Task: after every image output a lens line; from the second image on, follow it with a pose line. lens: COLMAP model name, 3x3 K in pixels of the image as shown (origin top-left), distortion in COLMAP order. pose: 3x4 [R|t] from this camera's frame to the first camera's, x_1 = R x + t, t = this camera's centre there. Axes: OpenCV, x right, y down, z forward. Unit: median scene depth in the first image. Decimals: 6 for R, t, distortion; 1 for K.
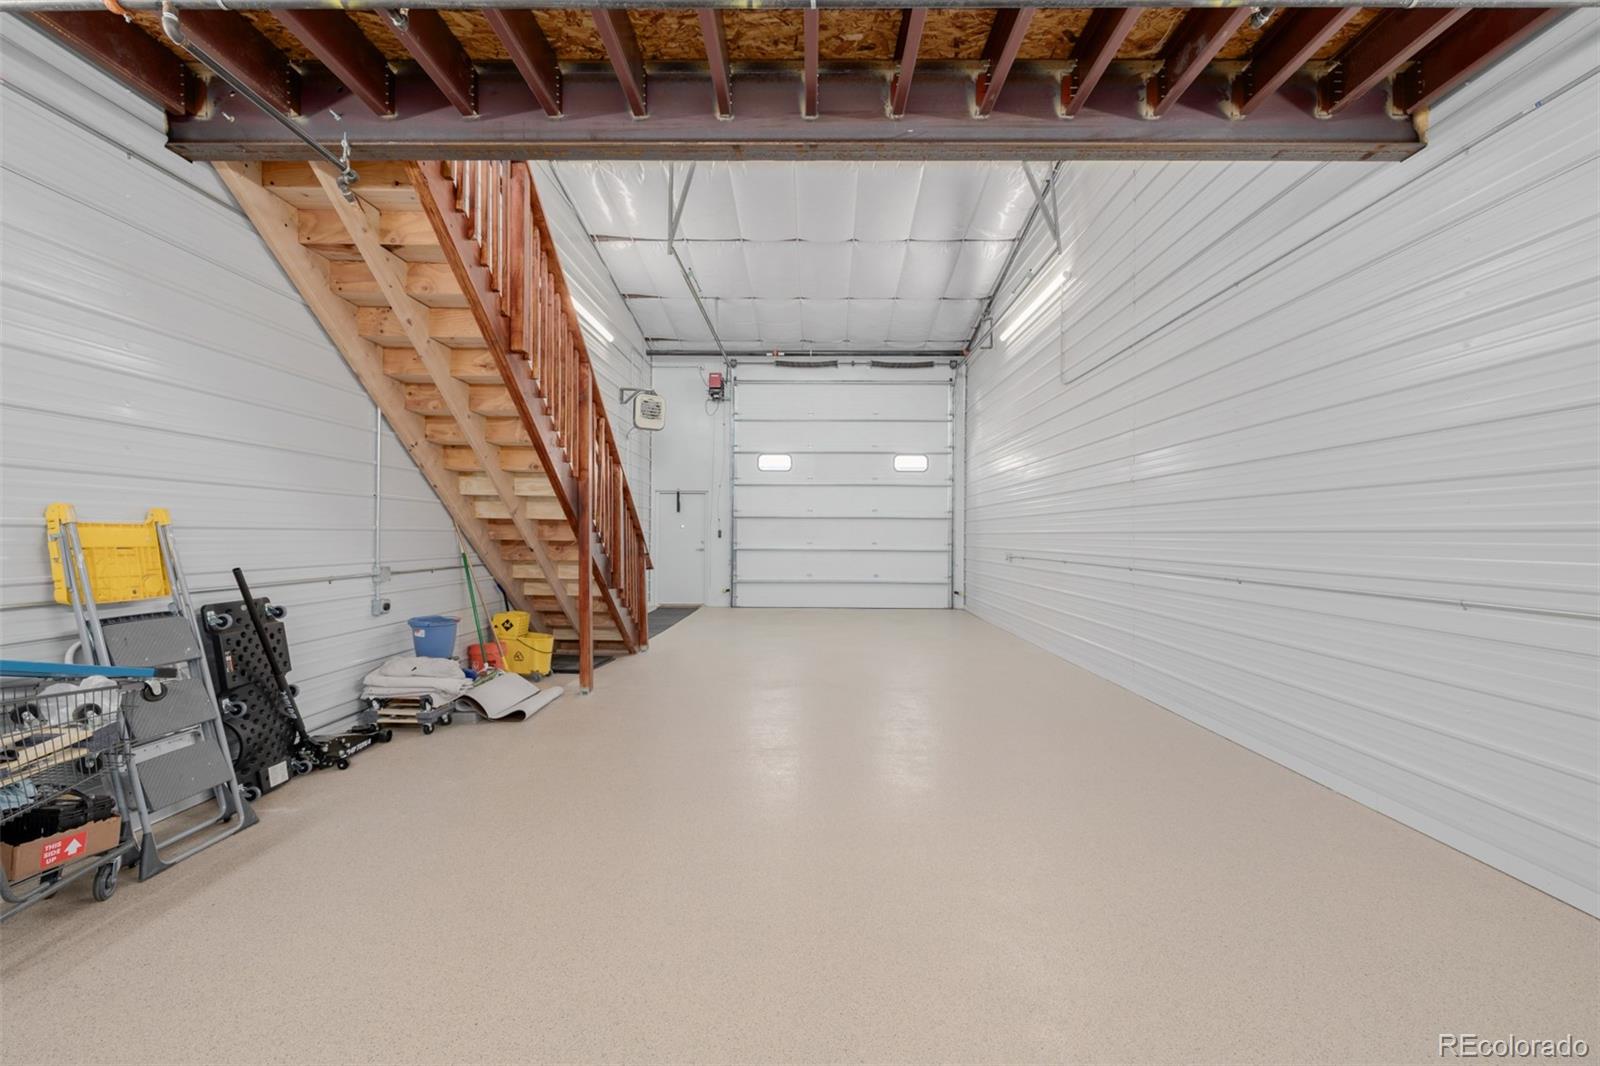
lens RADIAL K [[672.0, 0, 803.6], [0, 672.0, 534.6], [0, 0, 1]] dist [0.002303, 0.000368]
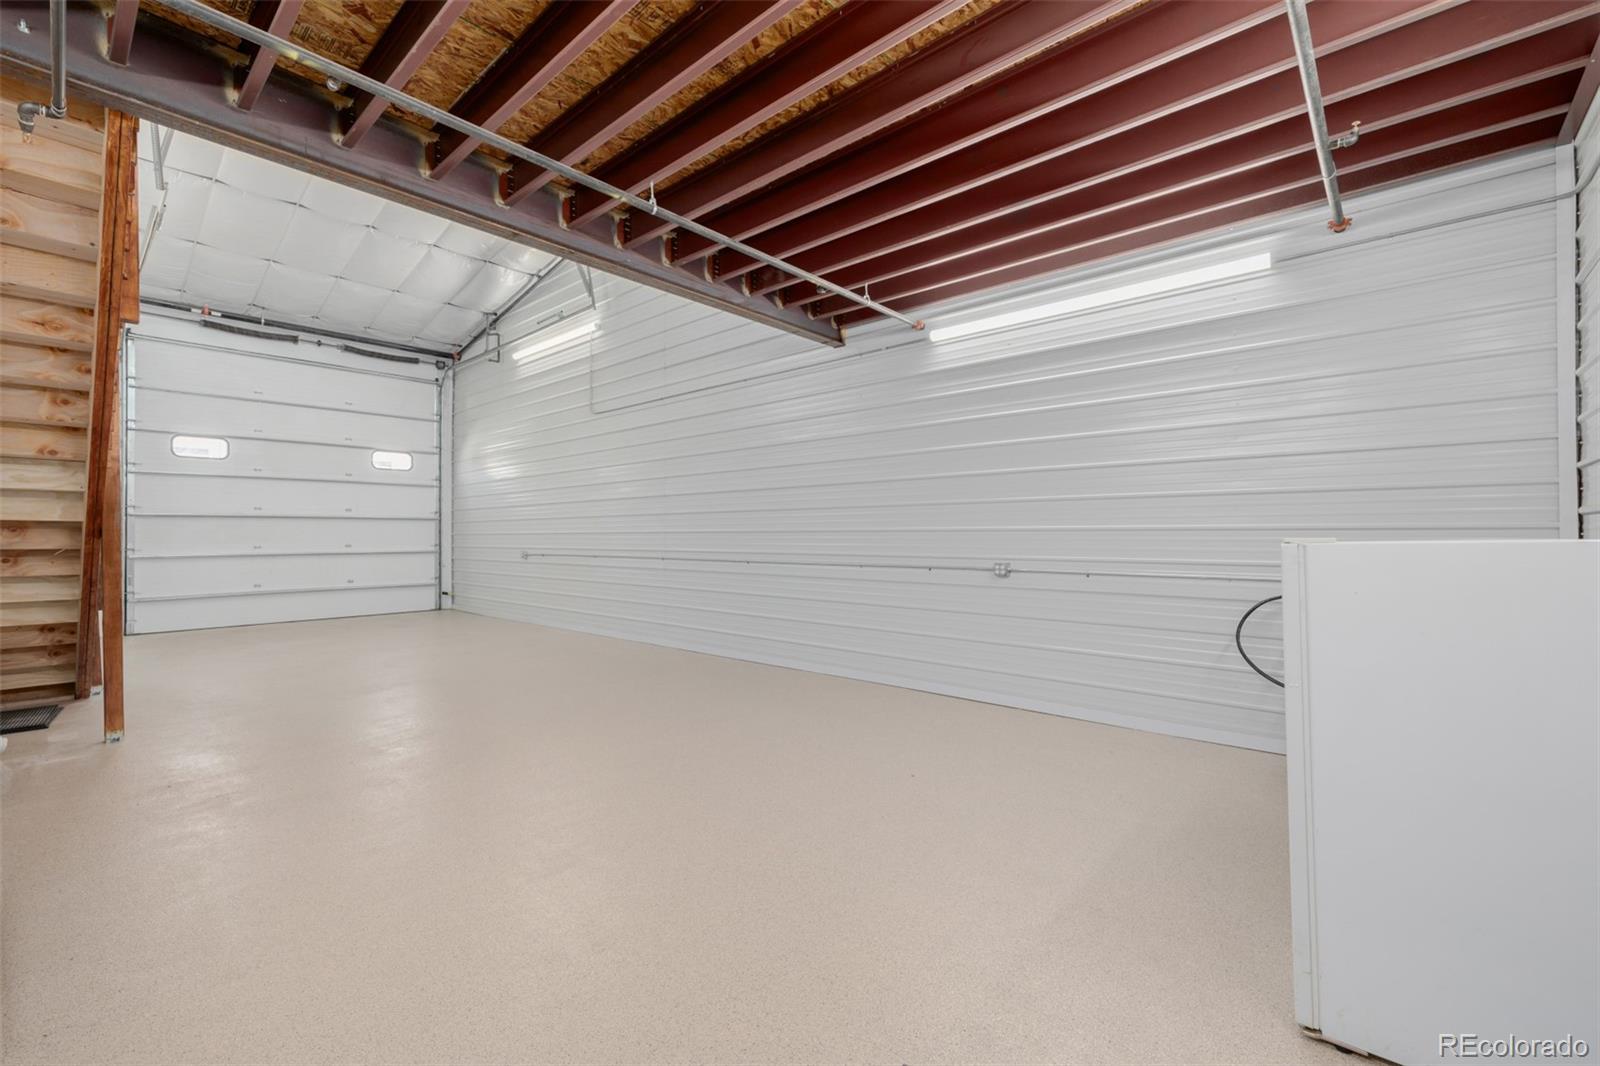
lens RADIAL K [[672.0, 0, 801.0], [0, 672.0, 530.8], [0, 0, 1]] dist [0.002303, 0.000368]
pose [[0.657717, -0.003100, 0.753259, -0.179258], [0.006127, 0.999980, -0.001234, -0.002024], [-0.753240, 0.005427, 0.657723, -0.061943]]
